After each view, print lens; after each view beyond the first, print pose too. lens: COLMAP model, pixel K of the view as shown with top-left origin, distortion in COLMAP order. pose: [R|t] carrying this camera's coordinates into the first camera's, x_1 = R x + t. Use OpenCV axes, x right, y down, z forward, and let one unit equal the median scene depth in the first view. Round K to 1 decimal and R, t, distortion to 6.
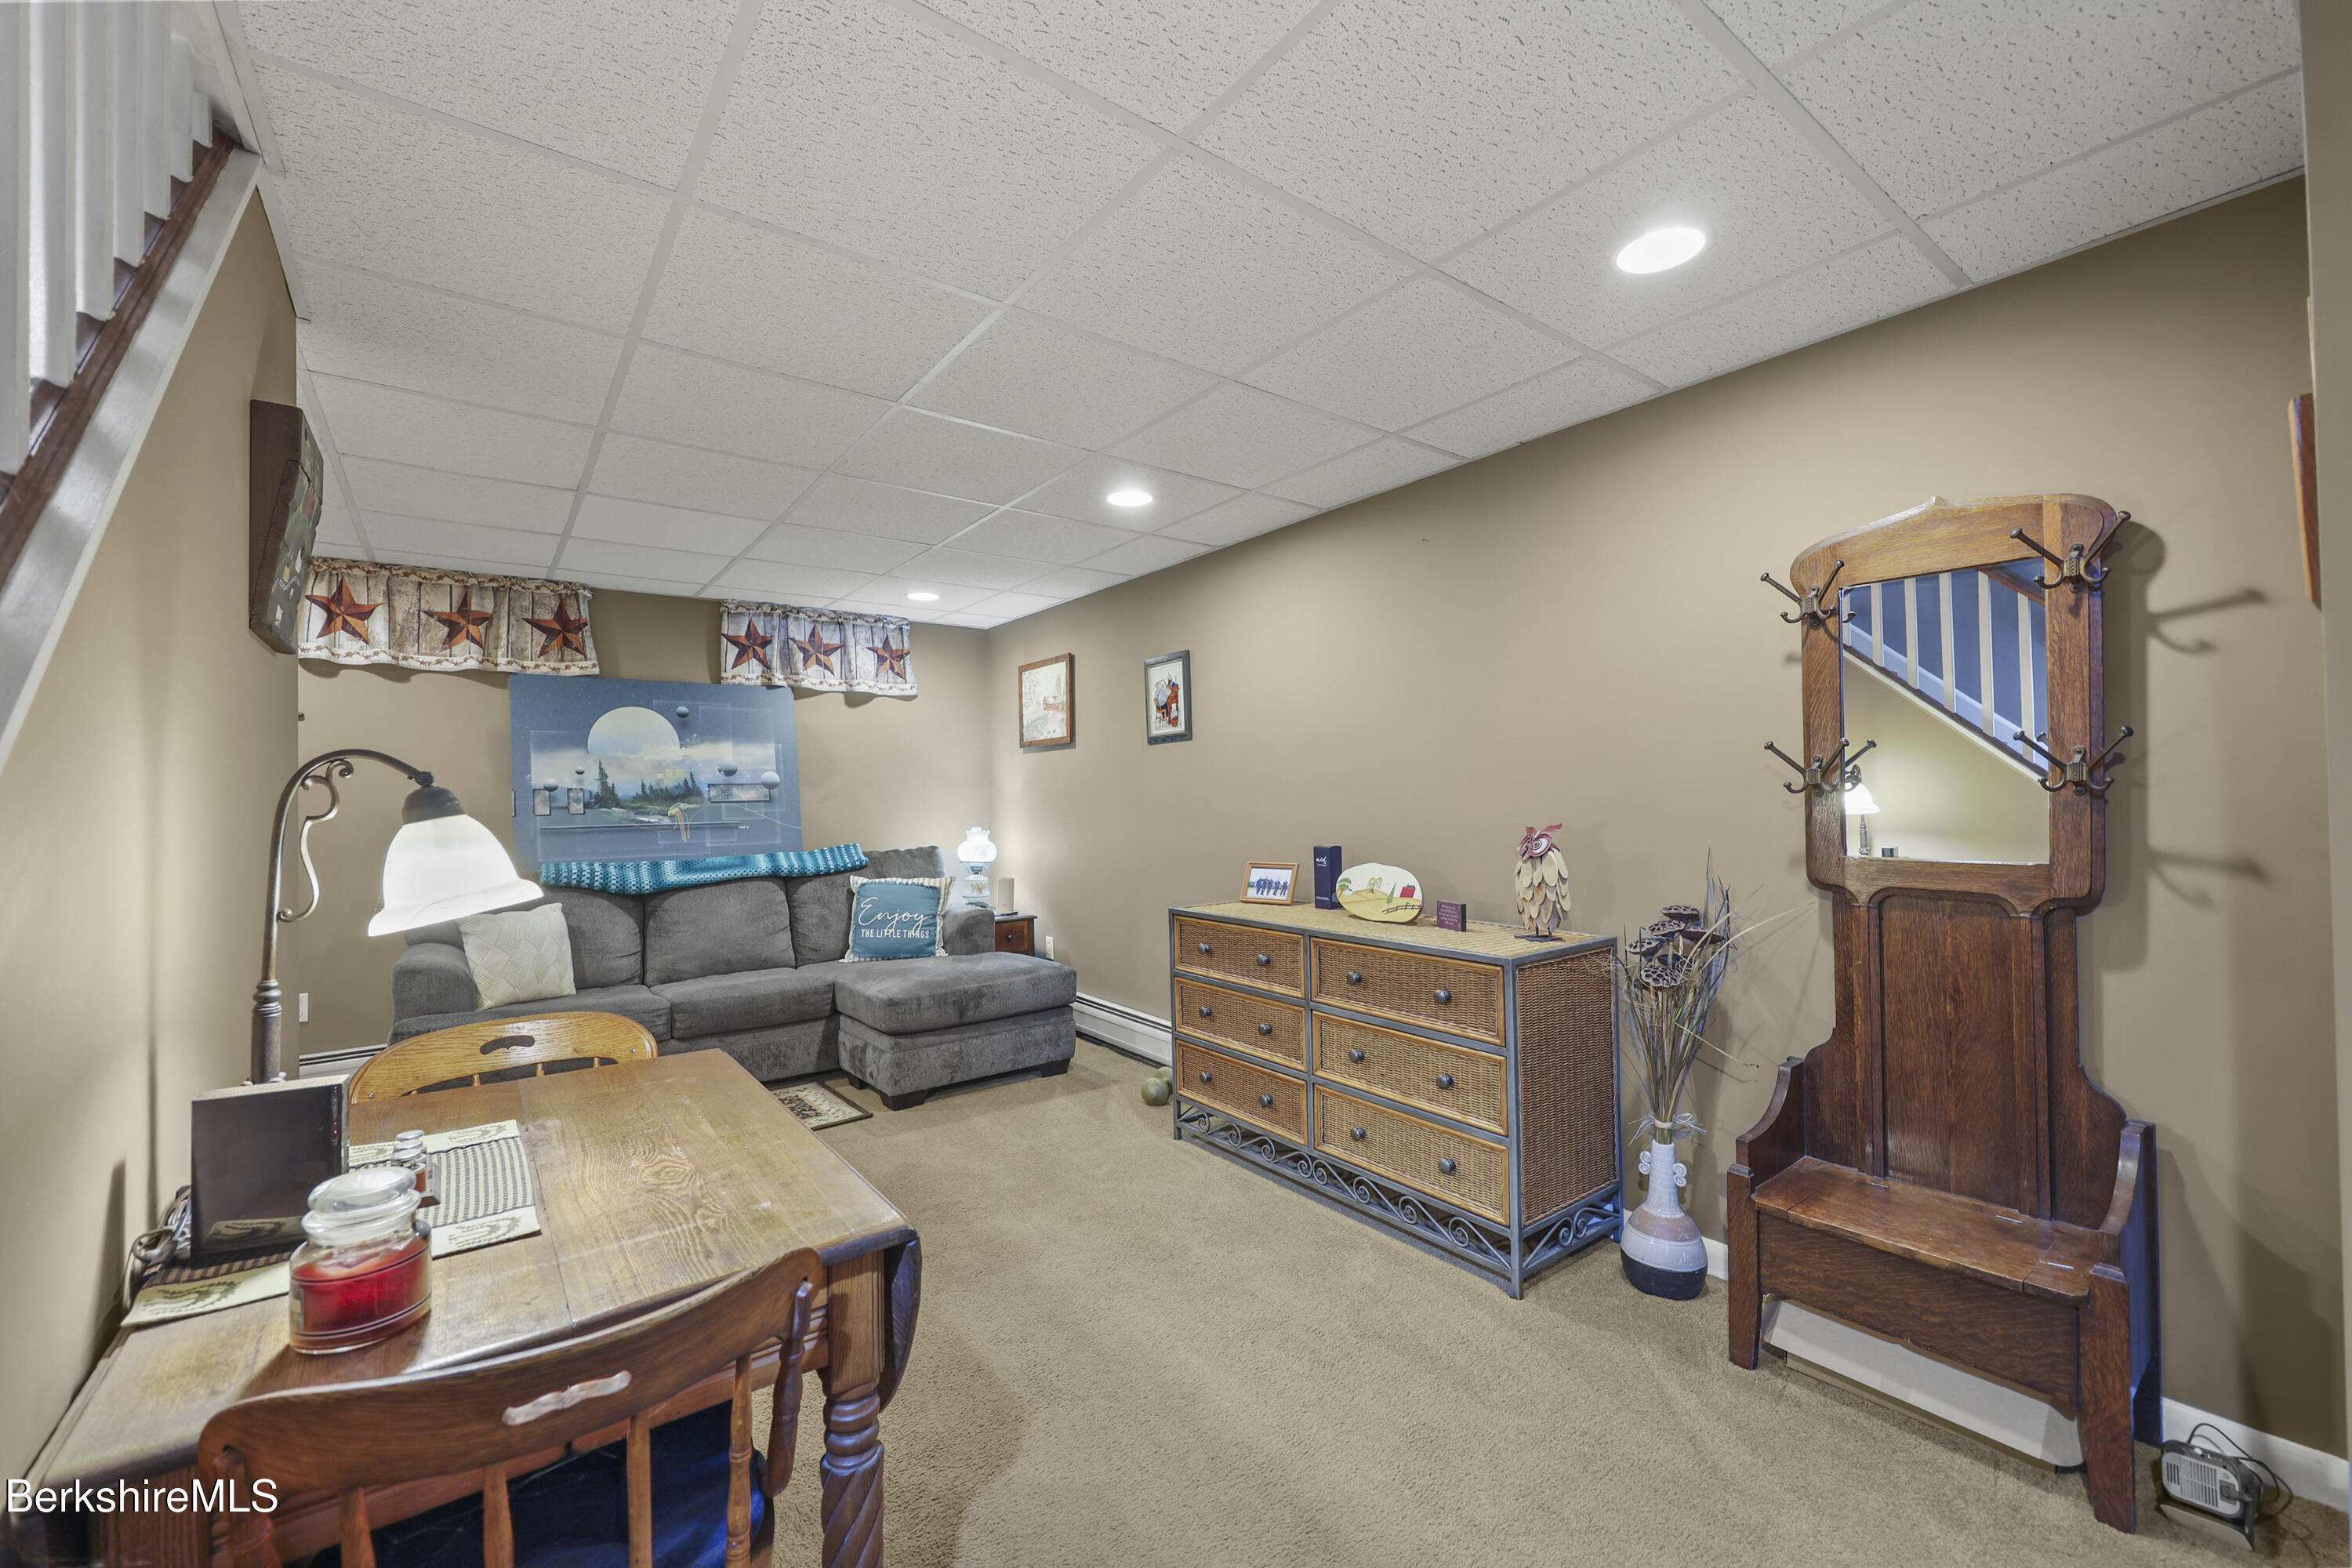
lens RADIAL K [[950.7, 0, 1165.2], [0, 950.7, 786.6], [0, 0, 1]] dist [-0.000454, 0.000339]
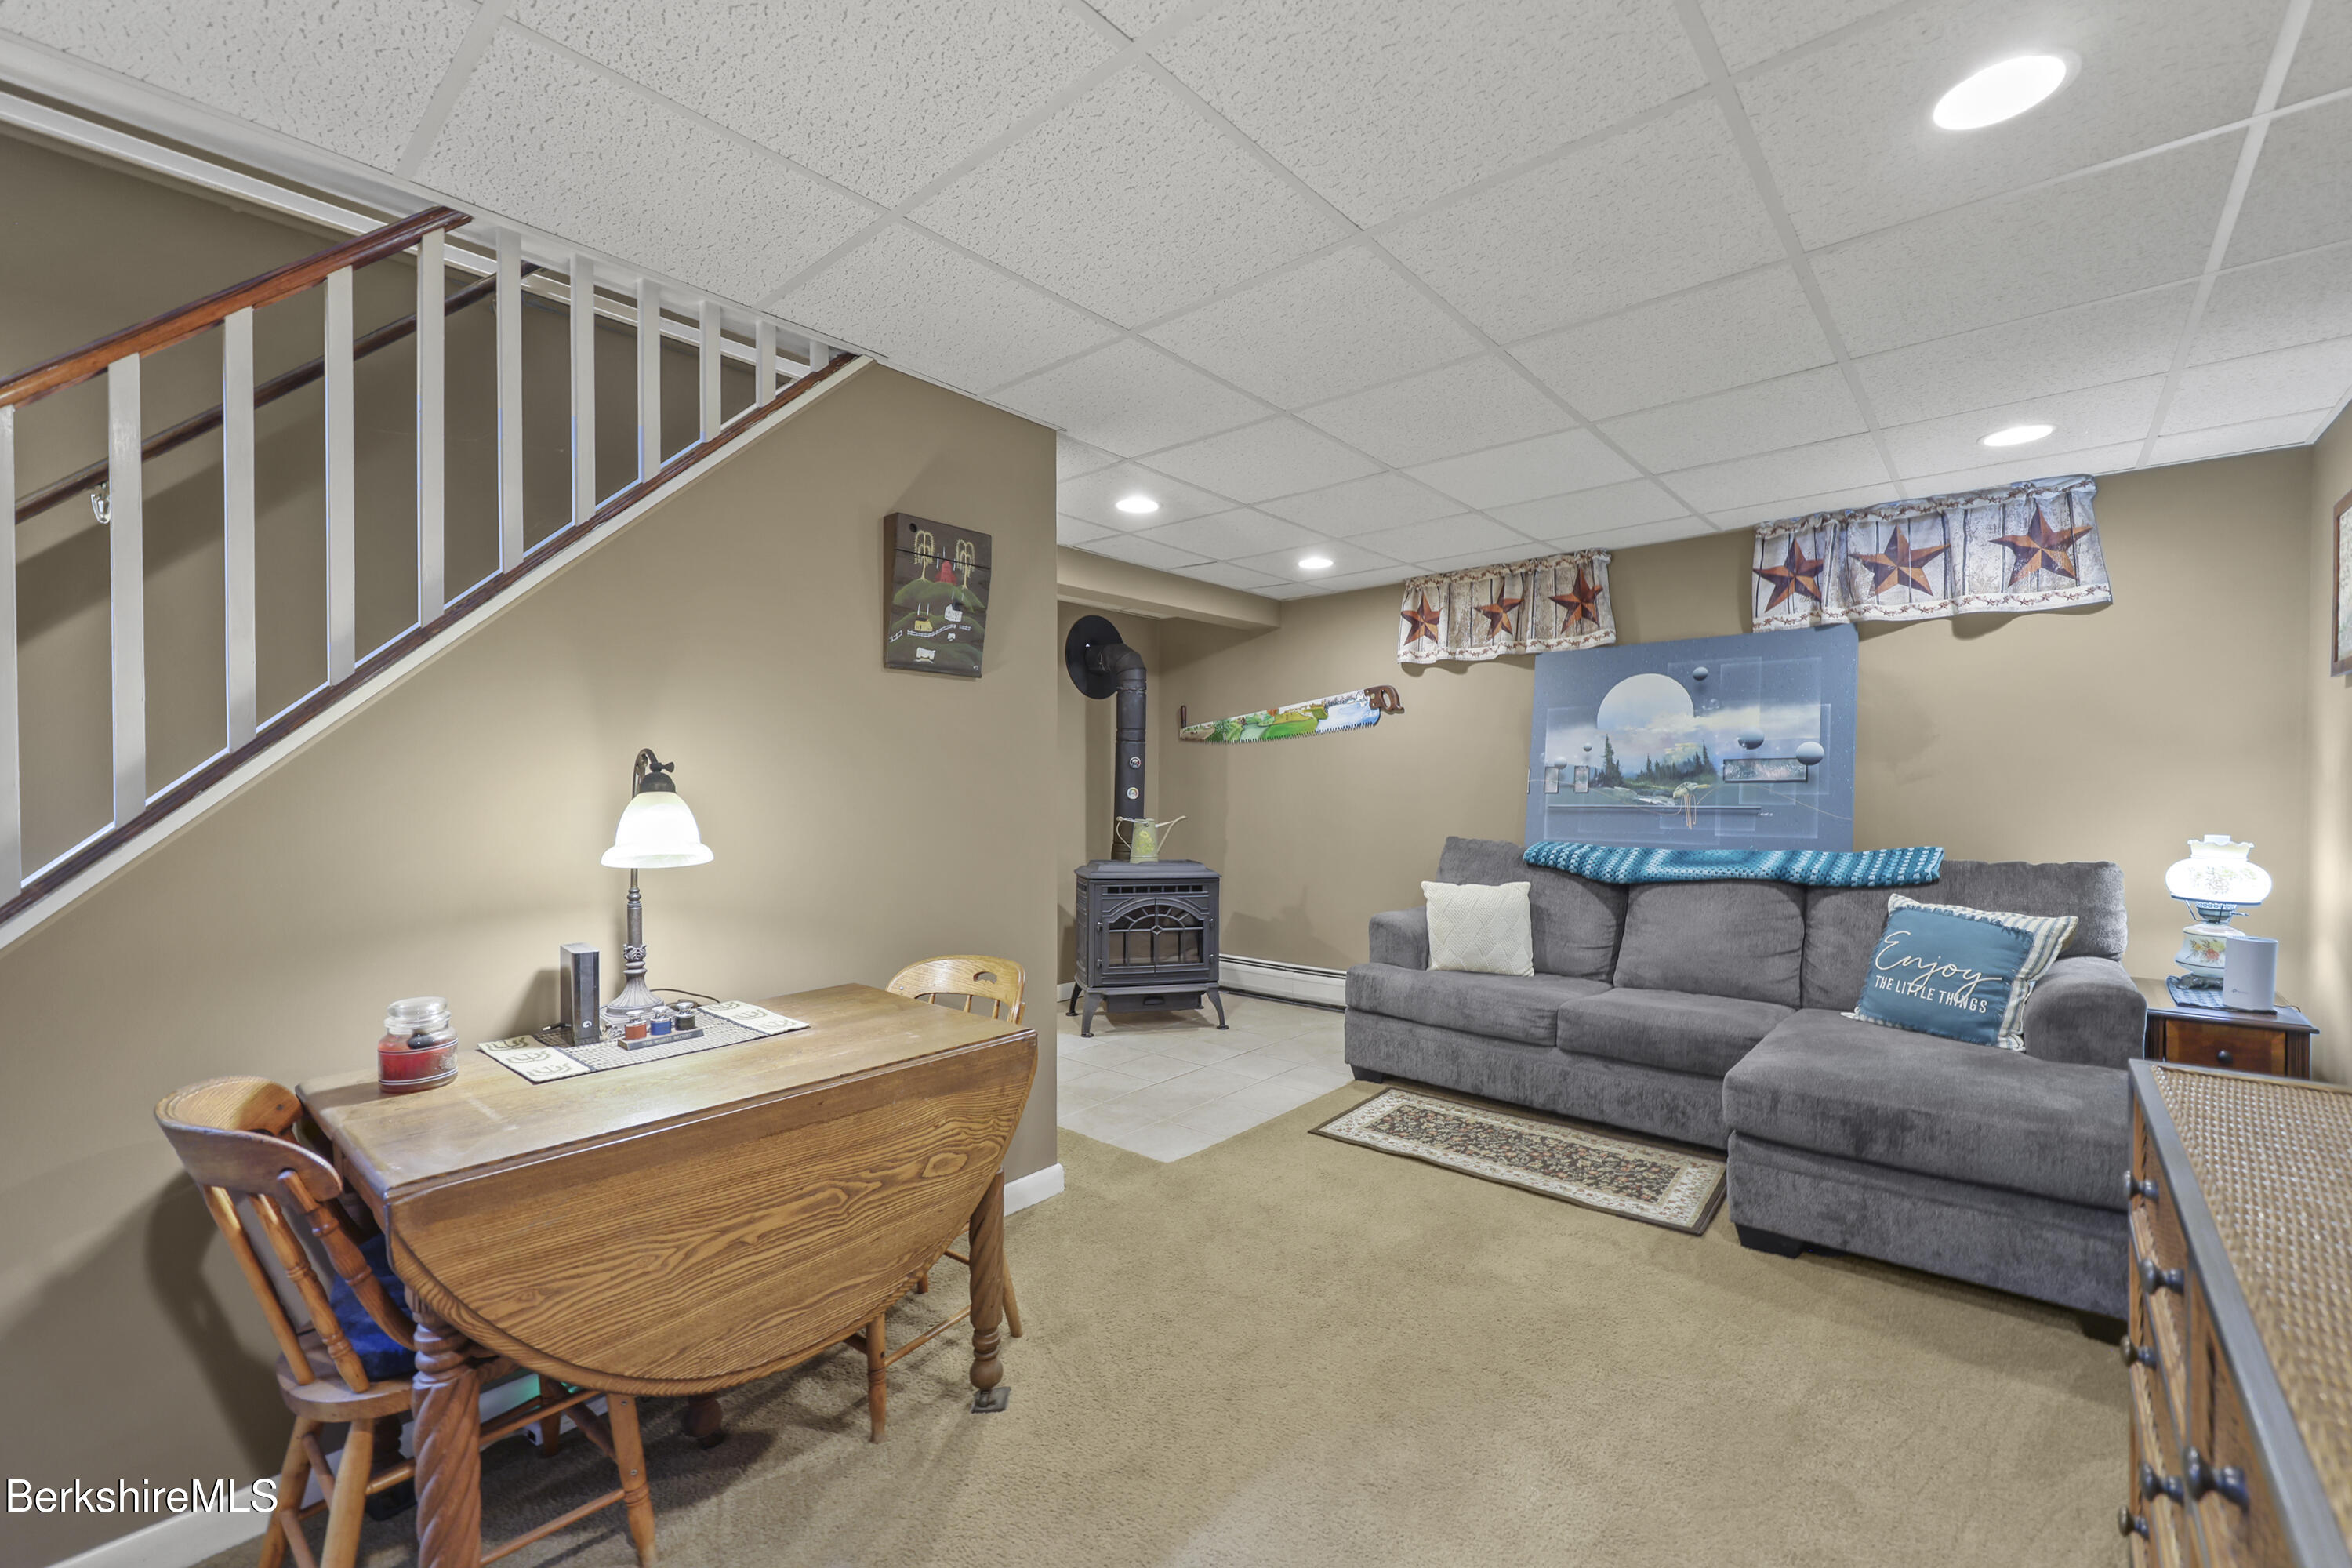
lens RADIAL K [[950.7, 0, 1171.0], [0, 950.7, 799.6], [0, 0, 1]] dist [-0.000454, 0.000339]
pose [[0.223445, 0.029844, -0.974260, 0.219122], [0.009963, 0.999409, 0.032900, 0.000200], [0.974666, -0.017058, 0.223015, 0.375303]]
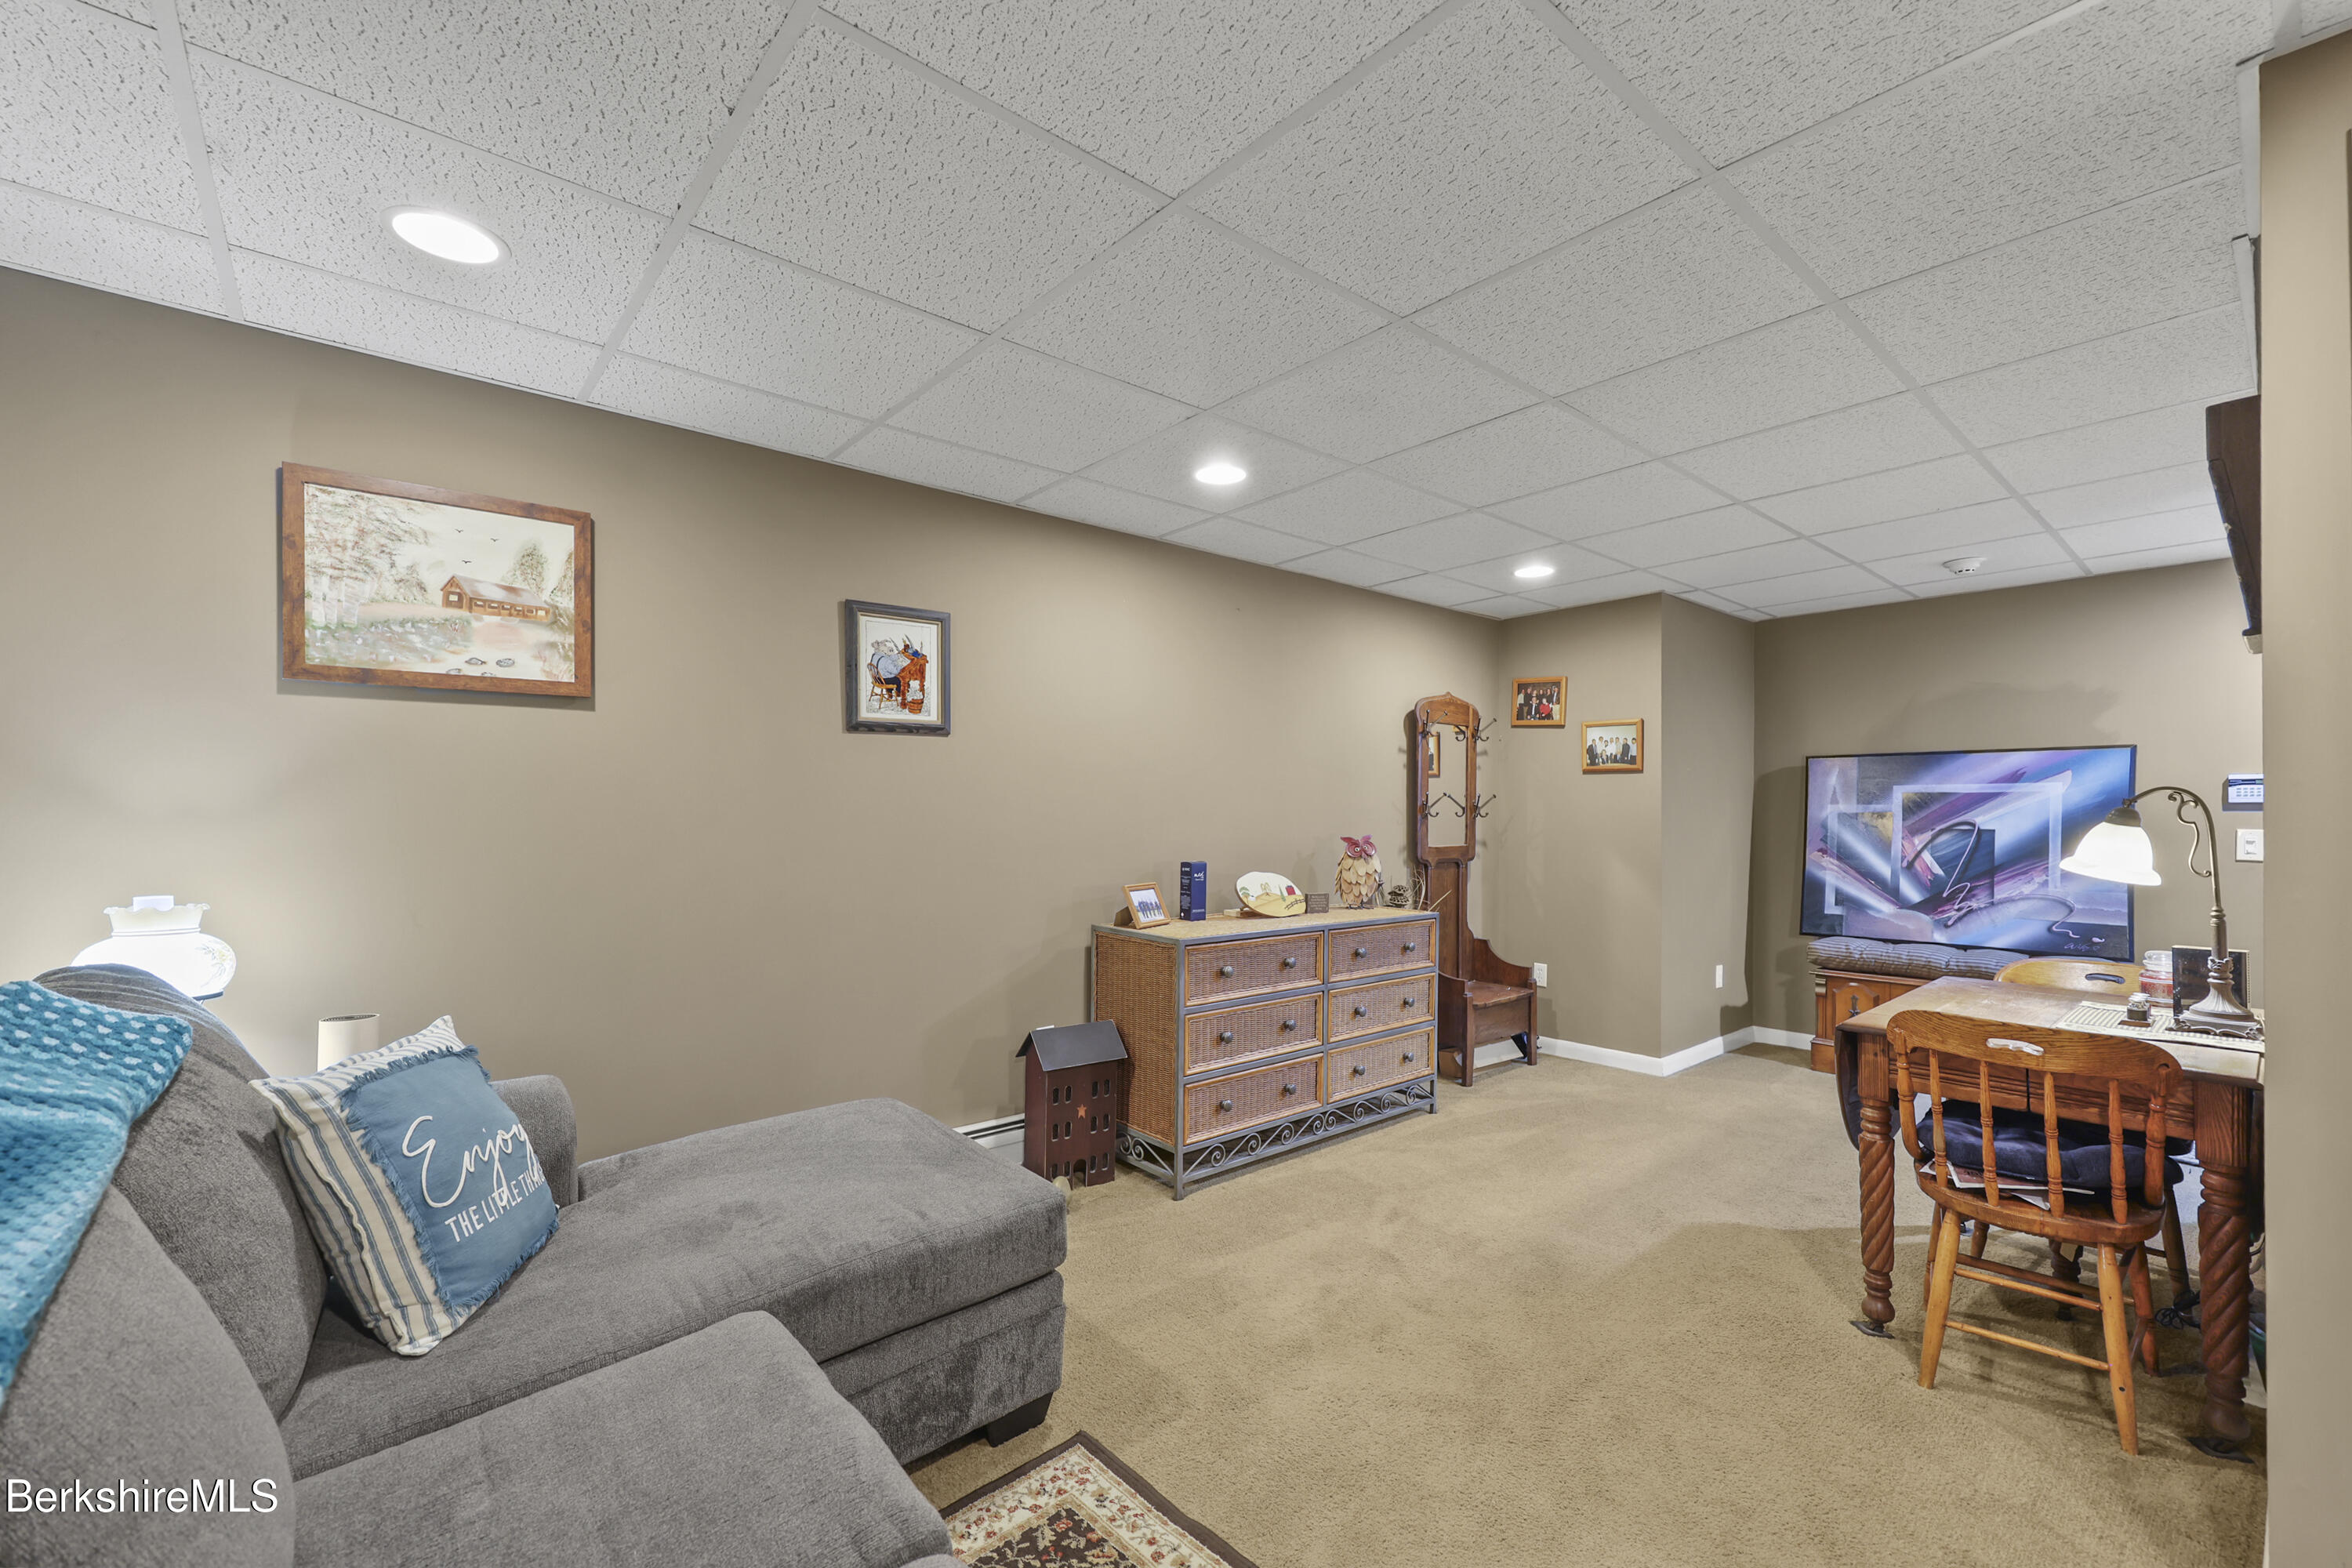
lens RADIAL K [[1037.1, 0, 1172.1], [0, 1037.1, 790.1], [0, 0, 1]] dist [-0.002646, -0.000125]
pose [[-0.108674, 0.024946, 0.993764, -0.699478], [-0.018919, 0.999452, -0.027157, 0.009686], [-0.993897, -0.021753, -0.108142, 0.812860]]
